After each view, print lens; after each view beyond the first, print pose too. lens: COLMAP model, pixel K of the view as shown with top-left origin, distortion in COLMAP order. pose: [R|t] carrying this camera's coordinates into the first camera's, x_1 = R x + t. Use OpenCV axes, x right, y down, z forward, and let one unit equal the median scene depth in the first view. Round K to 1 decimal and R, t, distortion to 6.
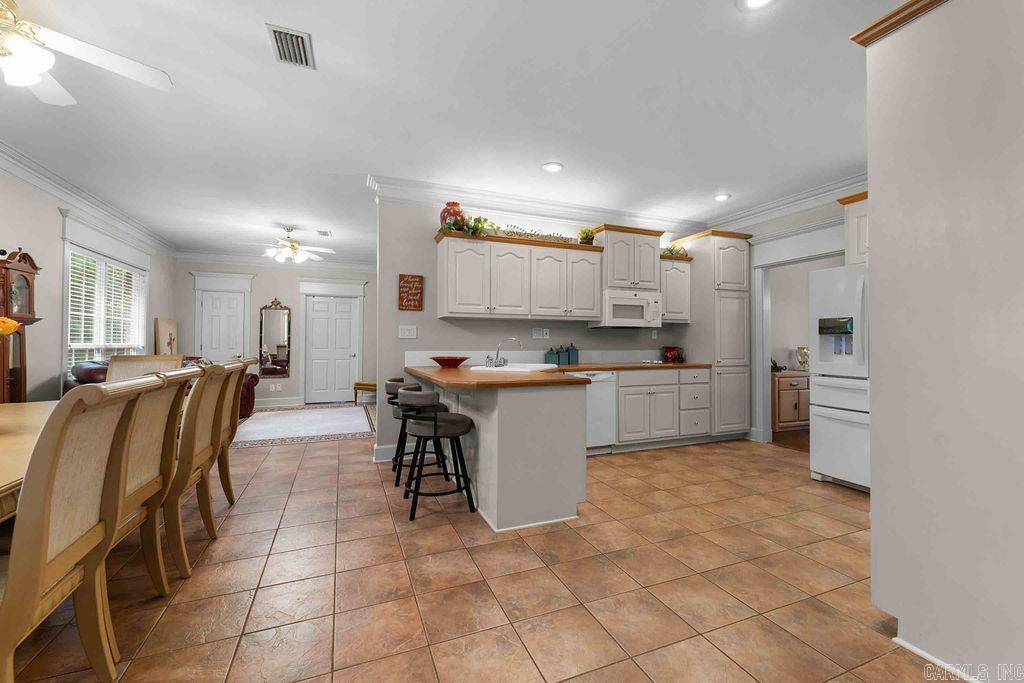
lens RADIAL K [[425.0, 0, 513.0], [0, 425.0, 337.3], [0, 0, 1]] dist [0.010649, -0.002437]
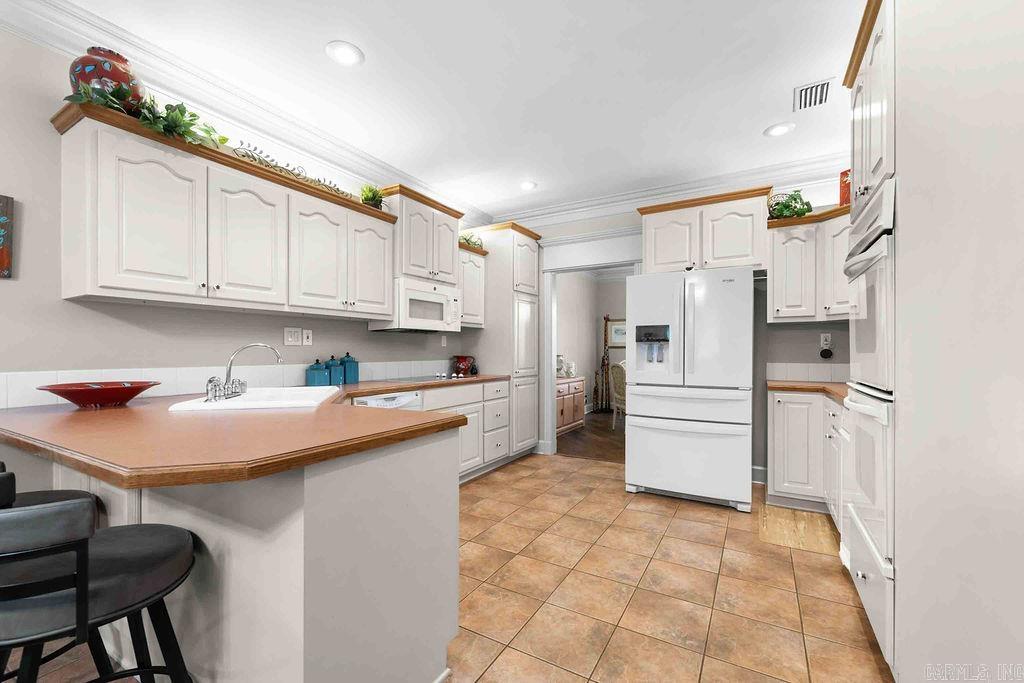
lens RADIAL K [[425.0, 0, 512.7], [0, 425.0, 350.9], [0, 0, 1]] dist [0.010649, -0.002437]
pose [[0.788956, -0.002873, 0.614443, -0.079778], [-0.005579, 0.999914, 0.011839, 0.002718], [-0.614424, -0.012768, 0.788873, 0.344316]]
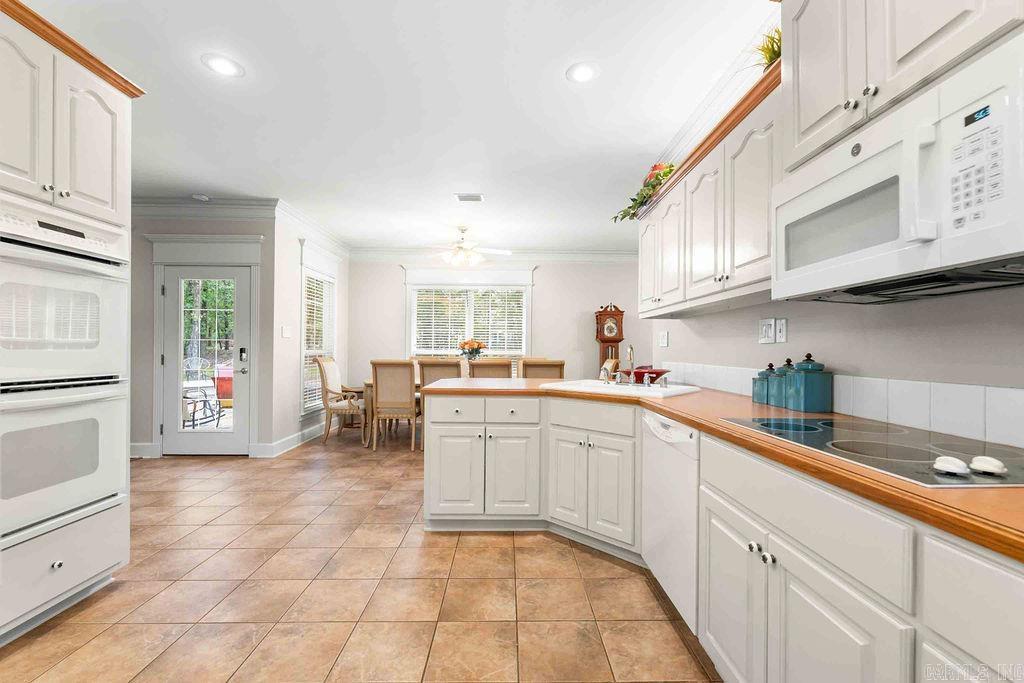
lens RADIAL K [[425.0, 0, 504.2], [0, 425.0, 344.5], [0, 0, 1]] dist [0.010649, -0.002437]
pose [[-0.378444, -0.018982, -0.925430, 0.651317], [0.000073, 0.999789, -0.020537, 0.015520], [0.925624, -0.007840, -0.378362, 1.014689]]
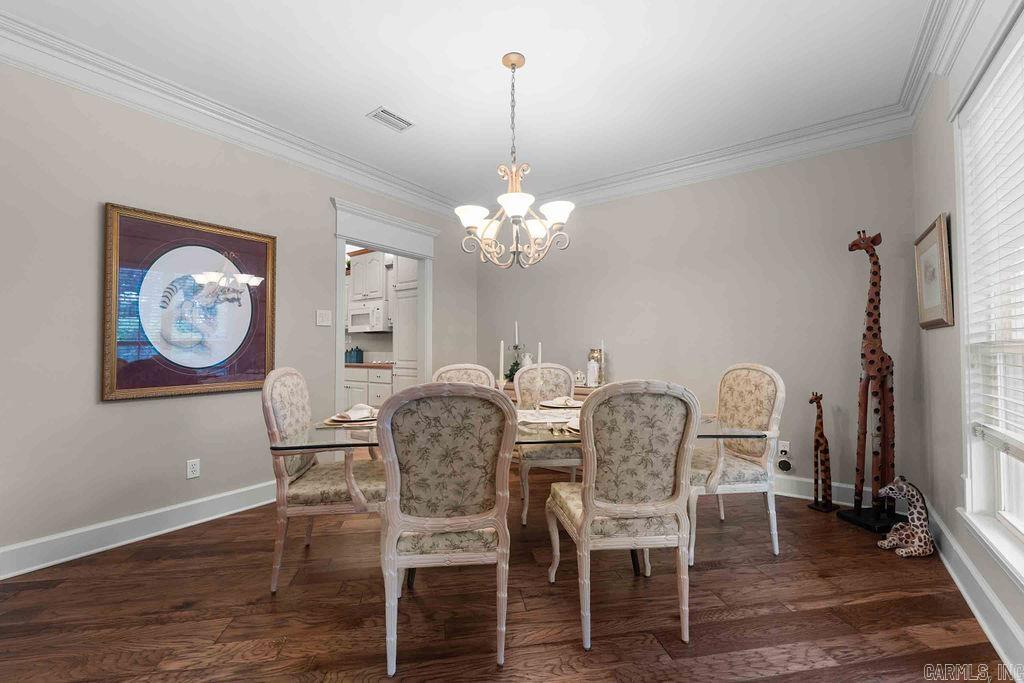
lens RADIAL K [[425.0, 0, 514.2], [0, 425.0, 339.9], [0, 0, 1]] dist [0.010649, -0.002437]
pose [[0.531302, -0.023904, -0.846845, 1.702675], [0.012352, 0.999714, -0.020470, 0.031085], [0.847092, 0.000416, 0.531446, 0.807103]]
